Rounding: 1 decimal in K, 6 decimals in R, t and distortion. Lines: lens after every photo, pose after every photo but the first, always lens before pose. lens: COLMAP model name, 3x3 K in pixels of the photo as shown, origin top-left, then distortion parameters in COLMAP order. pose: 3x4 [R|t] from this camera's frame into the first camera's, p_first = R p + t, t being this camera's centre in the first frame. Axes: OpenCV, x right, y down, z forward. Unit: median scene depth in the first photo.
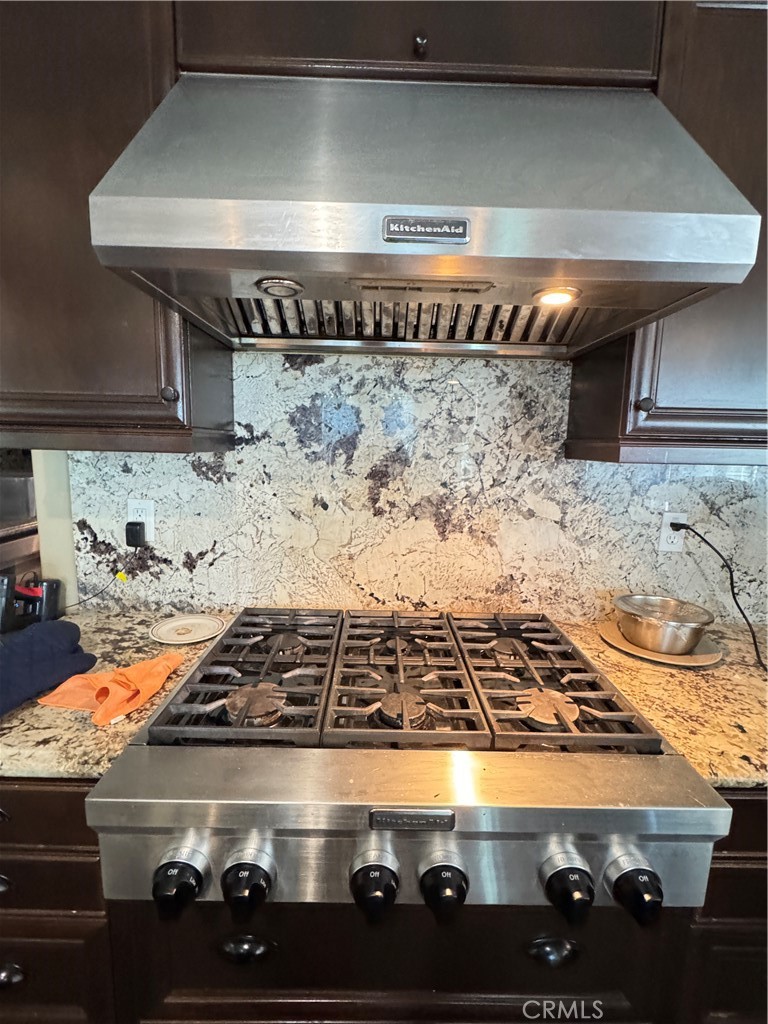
lens RADIAL K [[457.2, 0, 382.3], [0, 457.2, 510.3], [0, 0, 1]] dist [-0.002551, -0.000181]
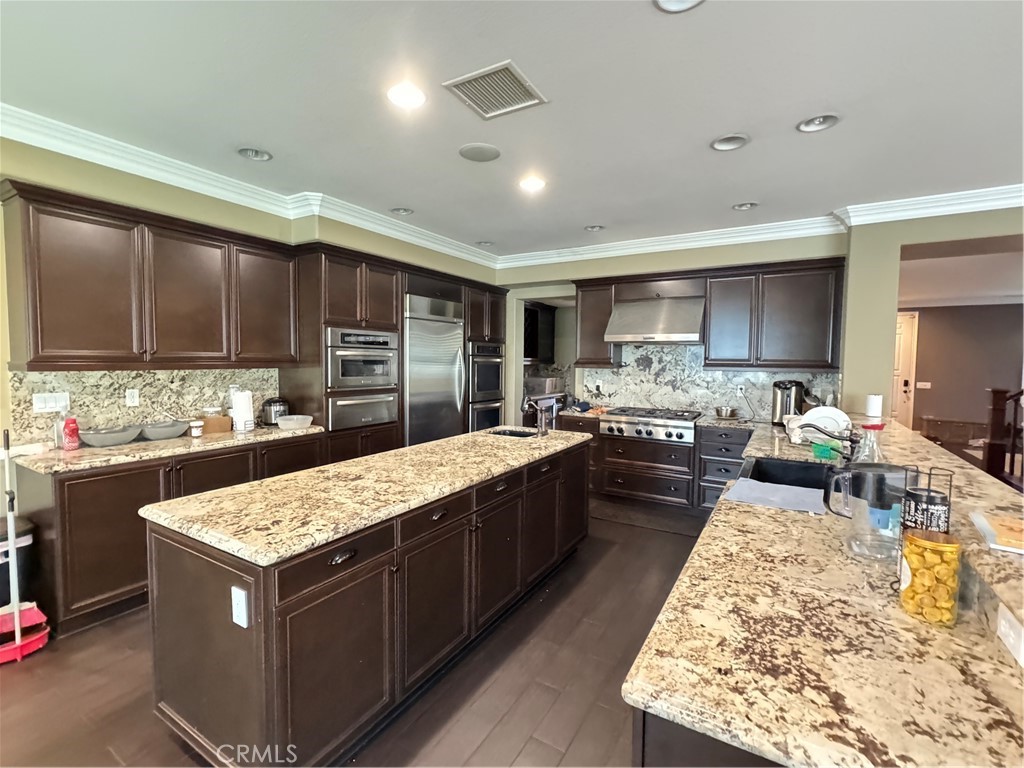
lens RADIAL K [[457.2, 0, 513.9], [0, 457.2, 382.9], [0, 0, 1]] dist [-0.002551, -0.000181]
pose [[0.856019, 0.014306, -0.516747, 0.972730], [-0.067354, 0.994182, -0.084052, 0.410726], [0.512538, 0.106755, 0.852002, -2.983927]]
